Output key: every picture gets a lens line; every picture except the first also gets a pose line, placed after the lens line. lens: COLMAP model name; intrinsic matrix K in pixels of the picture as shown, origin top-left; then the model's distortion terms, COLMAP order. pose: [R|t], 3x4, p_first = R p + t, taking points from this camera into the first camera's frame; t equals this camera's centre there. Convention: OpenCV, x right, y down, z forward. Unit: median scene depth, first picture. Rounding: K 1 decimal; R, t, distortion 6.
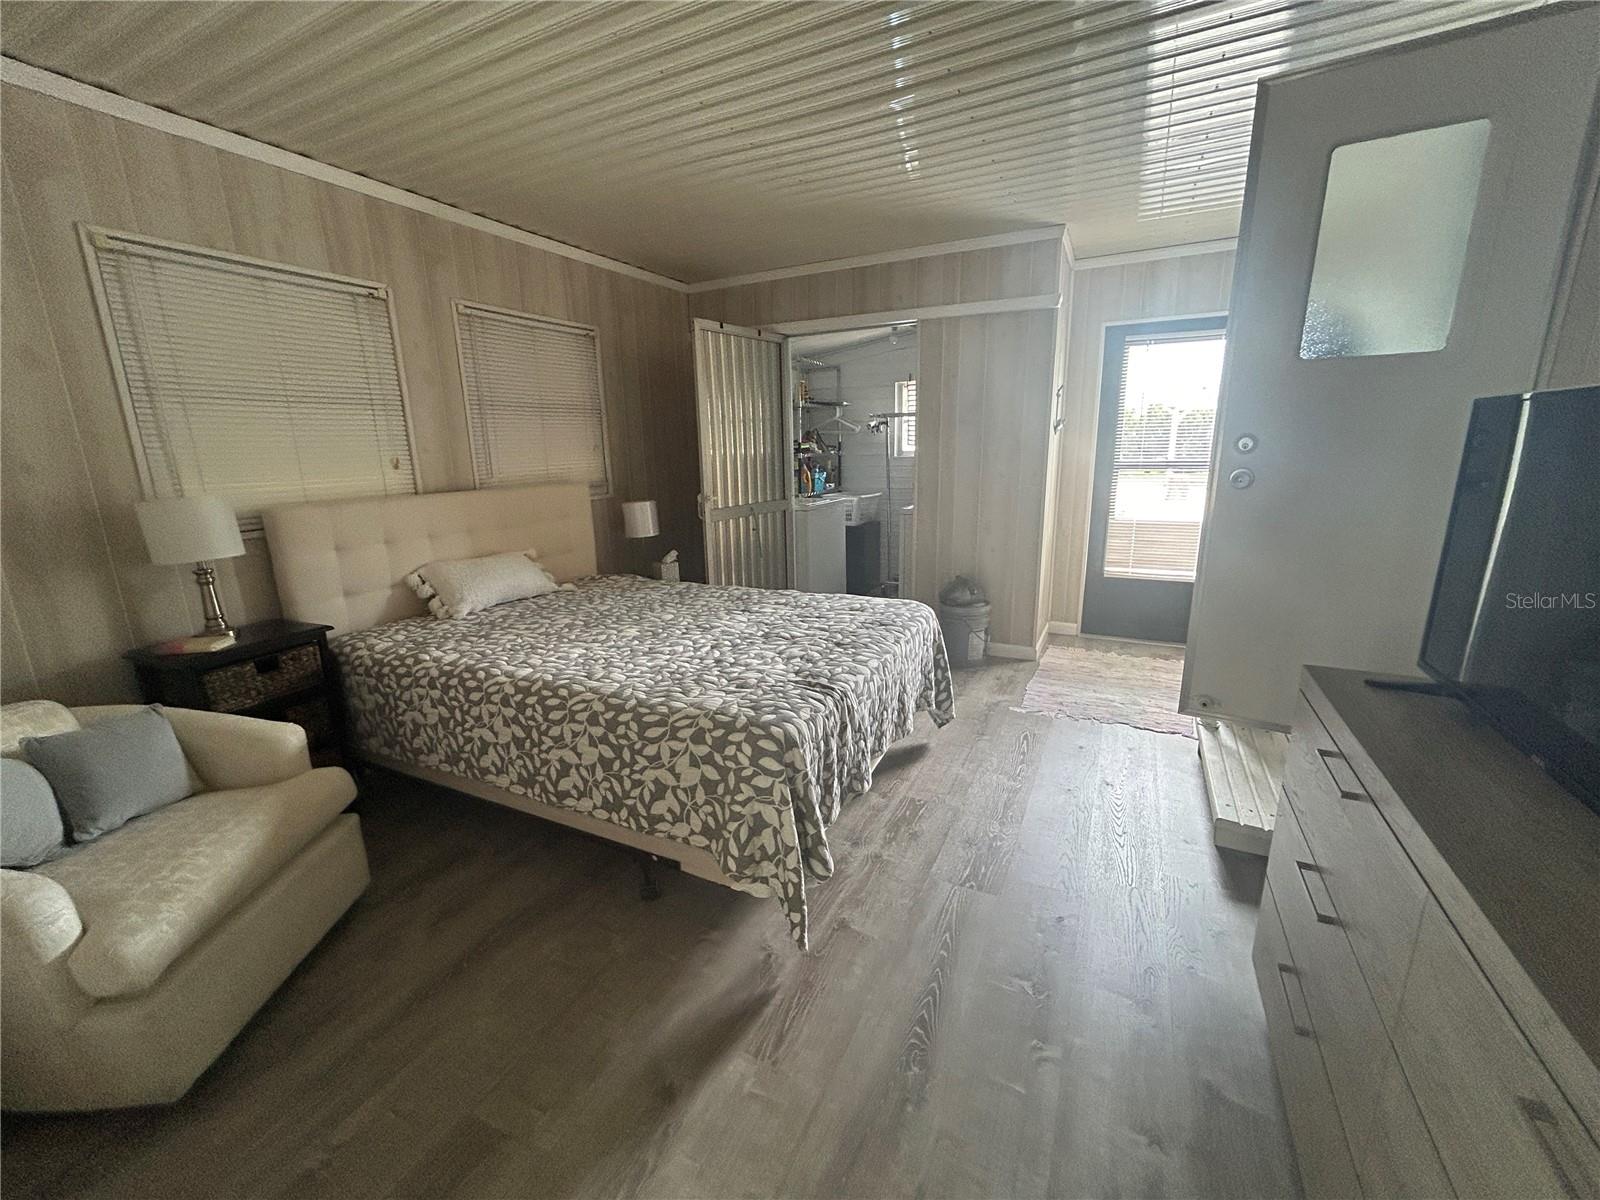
lens RADIAL K [[652.8, 0, 803.7], [0, 652.8, 599.9], [0, 0, 1]] dist [-0.000893, 0.000106]
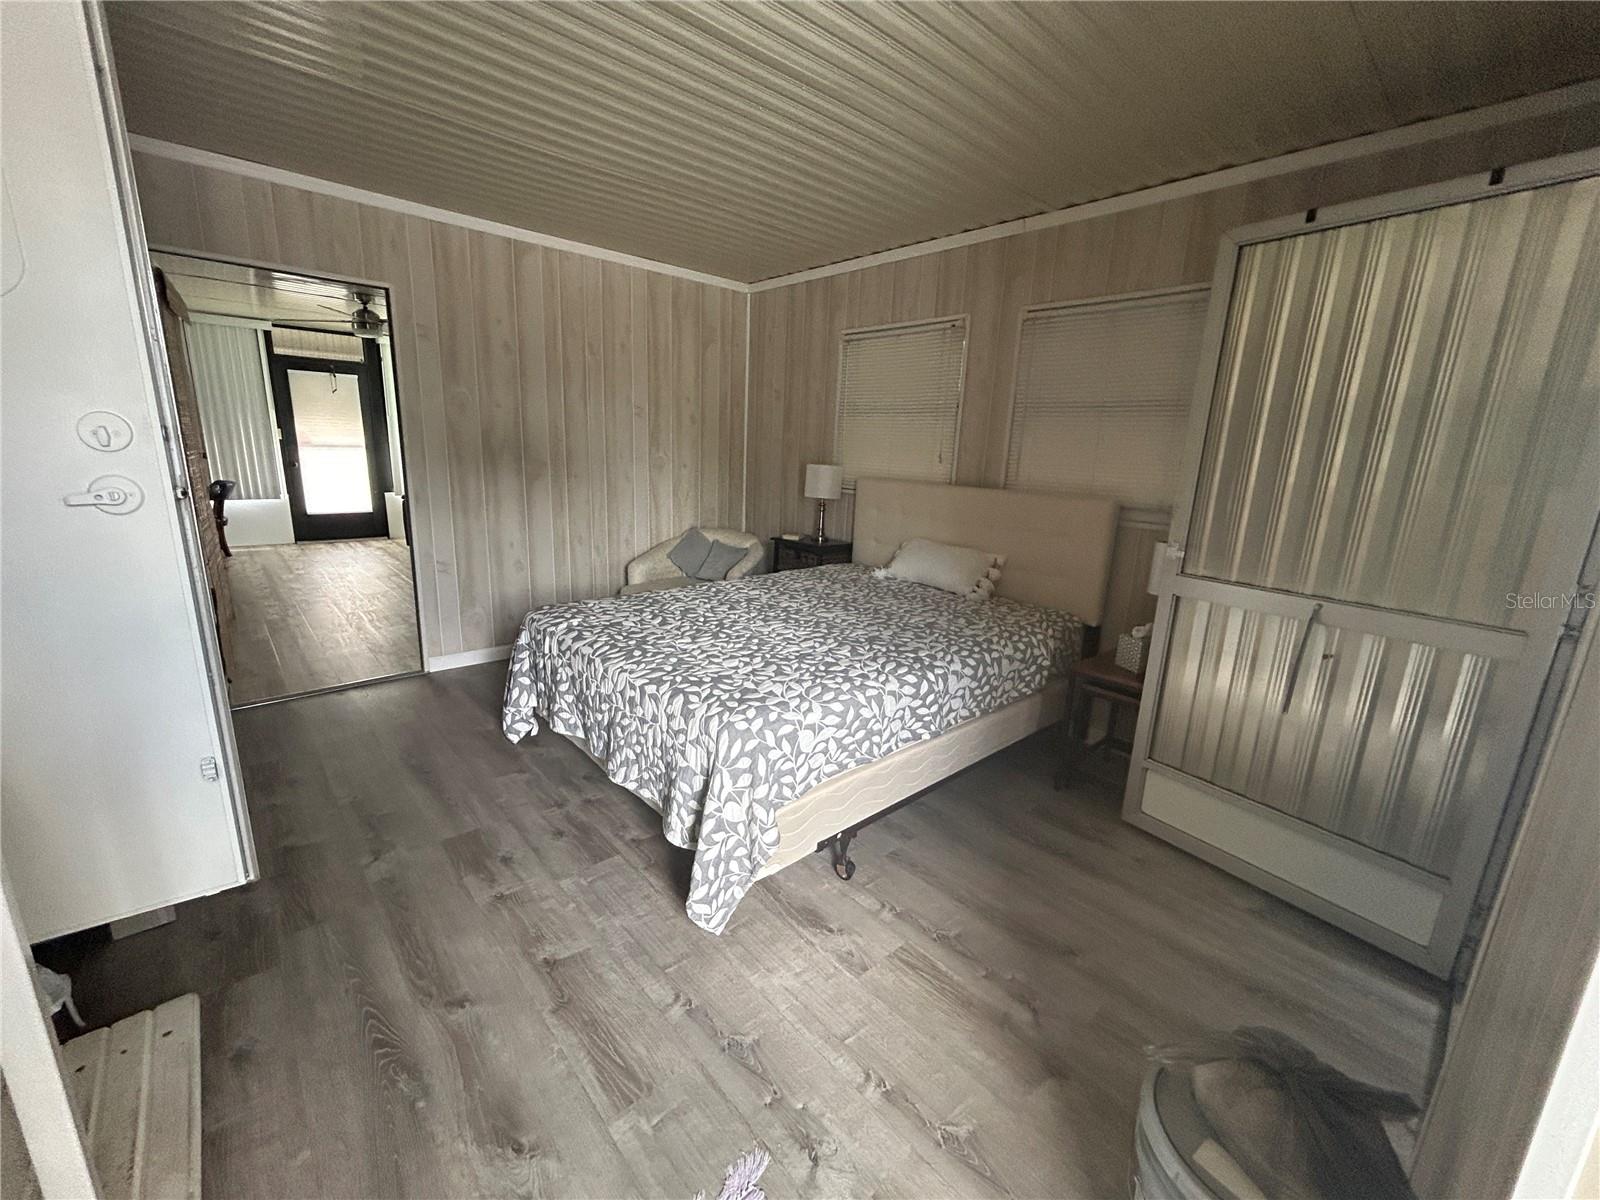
lens RADIAL K [[652.8, 0, 803.2], [0, 652.8, 597.9], [0, 0, 1]] dist [-0.000893, 0.000106]
pose [[-0.371650, 0.227448, -0.900080, 0.270975], [-0.239410, 0.913251, 0.329630, -0.123835], [0.896972, 0.337995, -0.284956, 0.477626]]
